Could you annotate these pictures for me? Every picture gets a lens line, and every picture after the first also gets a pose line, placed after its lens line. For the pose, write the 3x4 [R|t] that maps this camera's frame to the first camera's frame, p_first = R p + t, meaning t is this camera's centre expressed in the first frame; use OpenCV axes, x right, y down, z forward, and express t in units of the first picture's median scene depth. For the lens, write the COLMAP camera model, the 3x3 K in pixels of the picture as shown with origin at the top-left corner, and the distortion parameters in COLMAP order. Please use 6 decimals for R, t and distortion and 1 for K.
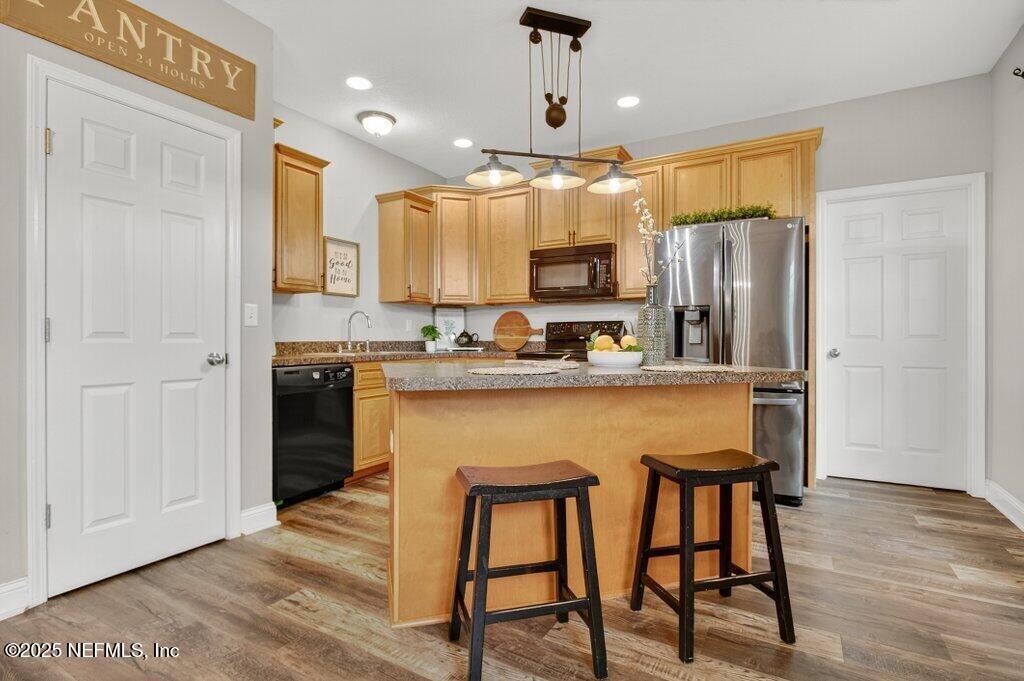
lens RADIAL K [[494.2, 0, 495.5], [0, 494.2, 341.0], [0, 0, 1]] dist [-0.002118, -0.001194]
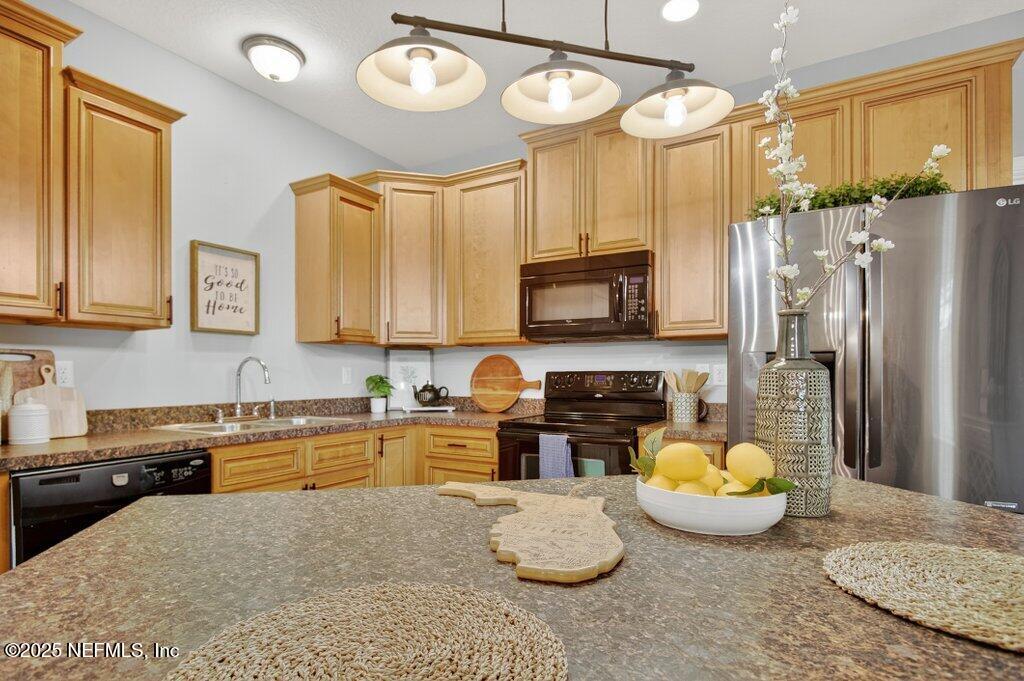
lens RADIAL K [[527.5, 0, 486.8], [0, 527.5, 375.3], [0, 0, 1]] dist [-0.001069, -0.002789]
pose [[0.999823, 0.000804, -0.018787, 0.038960], [-0.000912, 0.999983, -0.005722, -0.031199], [0.018782, 0.005738, 0.999807, 0.298394]]
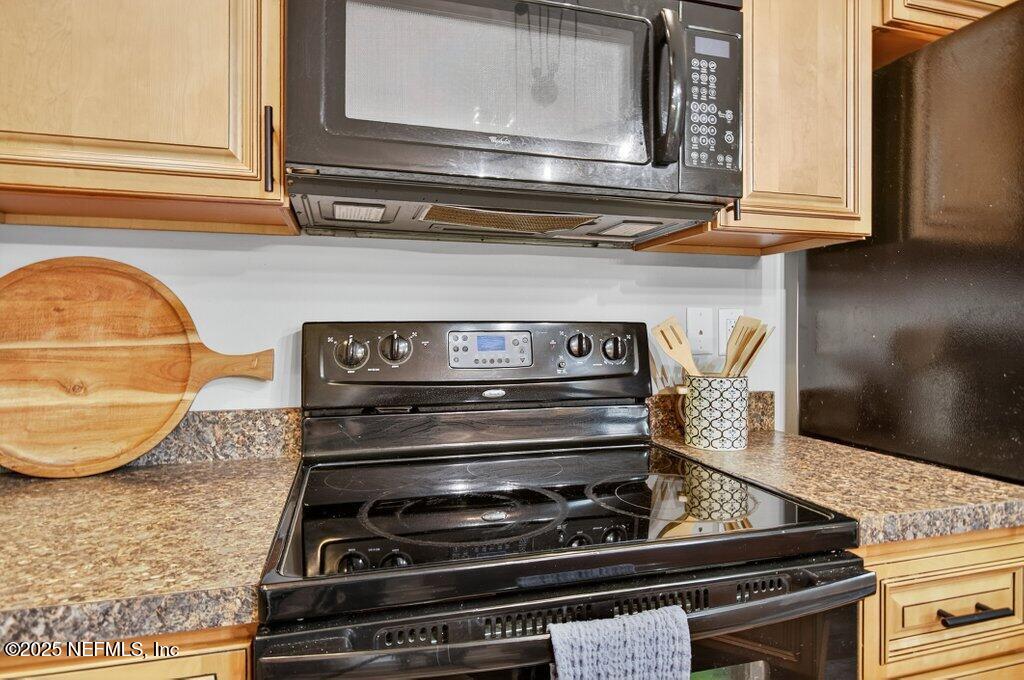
lens RADIAL K [[586.8, 0, 515.9], [0, 586.8, 330.6], [0, 0, 1]] dist [0.008089, 0.003916]
pose [[0.683926, -0.003710, 0.729542, -0.018563], [0.004054, 0.999991, 0.001285, -0.037197], [-0.729540, 0.002079, 0.683935, 0.832156]]
